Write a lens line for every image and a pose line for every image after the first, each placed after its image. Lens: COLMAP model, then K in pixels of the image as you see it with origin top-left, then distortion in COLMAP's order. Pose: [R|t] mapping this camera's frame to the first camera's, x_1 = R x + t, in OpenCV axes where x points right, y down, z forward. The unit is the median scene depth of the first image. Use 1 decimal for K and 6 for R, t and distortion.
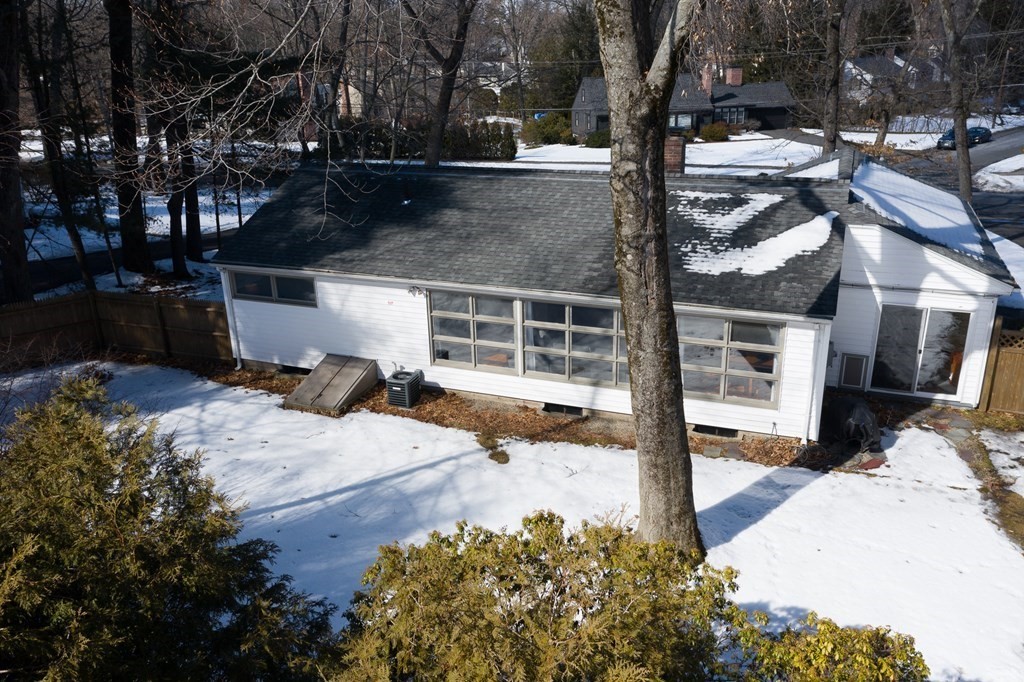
lens RADIAL K [[810.3, 0, 512.0], [0, 810.3, 341.0], [0, 0, 1]] dist [-0.010195, 0.007367]
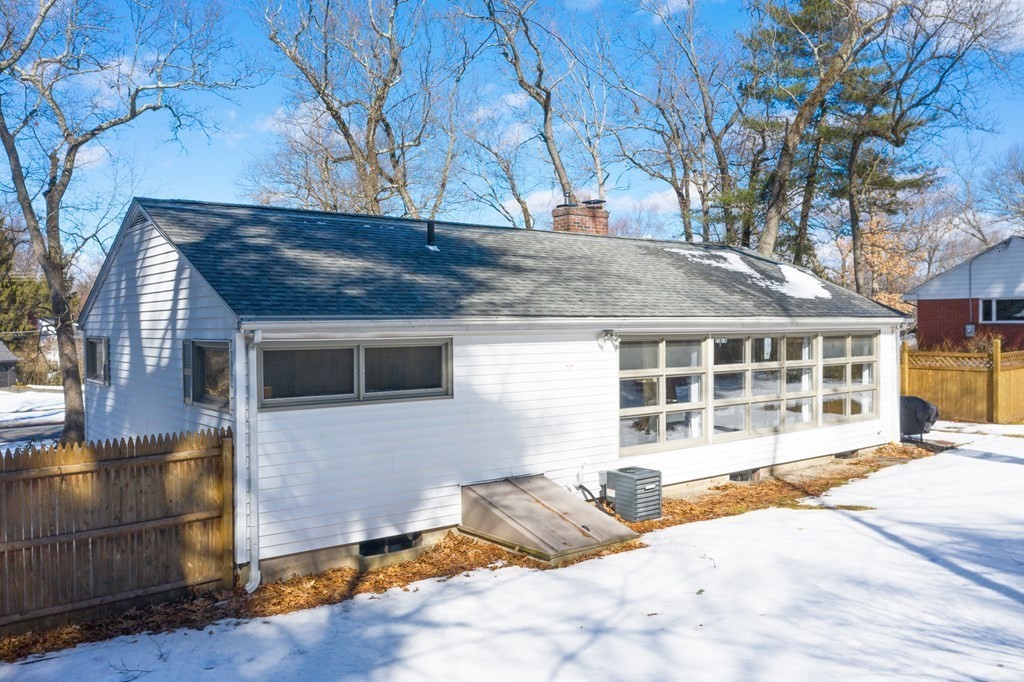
lens RADIAL K [[810.3, 0, 512.0], [0, 810.3, 341.0], [0, 0, 1]] dist [-0.010195, 0.007367]
pose [[0.496278, 0.008590, 0.868121, -0.755596], [0.293271, 0.939511, -0.176950, 0.032824], [-0.817129, 0.342411, 0.463740, 0.783409]]
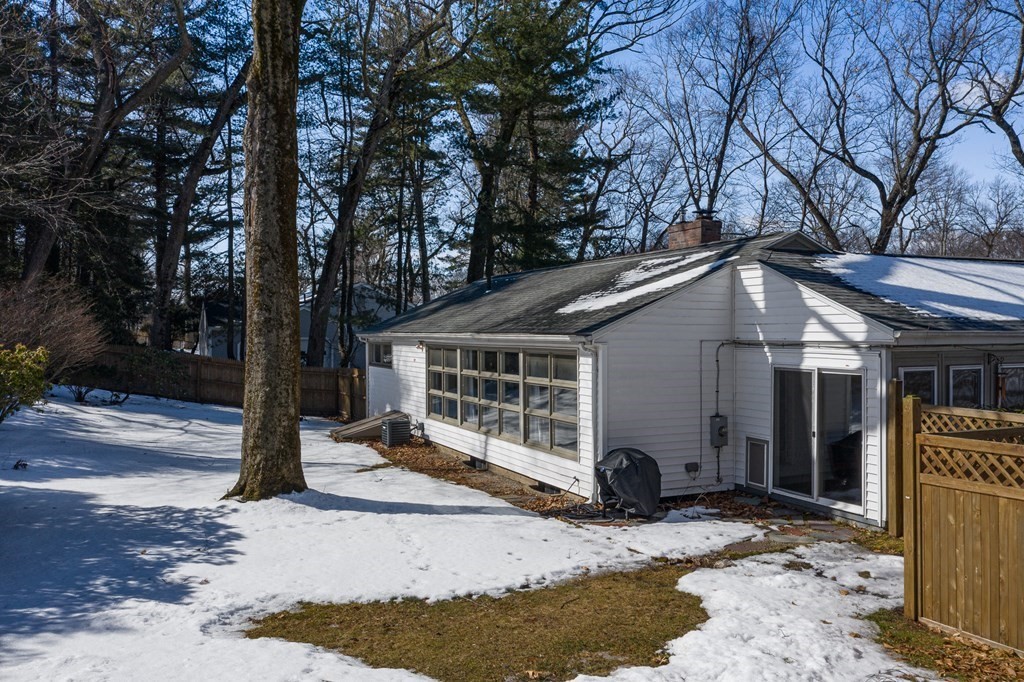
lens RADIAL K [[810.3, 0, 512.0], [0, 810.3, 341.0], [0, 0, 1]] dist [-0.010195, 0.007367]
pose [[0.735545, 0.037030, -0.676463, 0.755816], [-0.254599, 0.940422, -0.225357, 0.156752], [0.627816, 0.337987, 0.701151, 0.296514]]
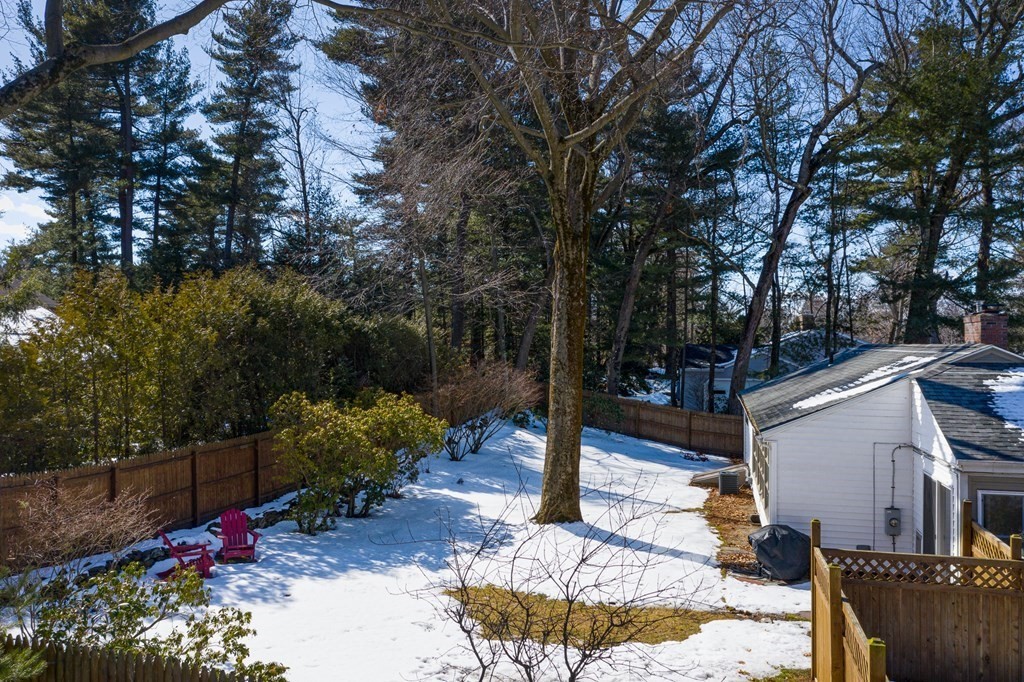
lens RADIAL K [[810.3, 0, 512.0], [0, 810.3, 341.0], [0, 0, 1]] dist [-0.010195, 0.007367]
pose [[0.151822, 0.027252, -0.988032, 1.183358], [-0.354241, 0.934715, -0.028652, 0.006124], [0.922748, 0.354352, 0.151564, 0.391946]]
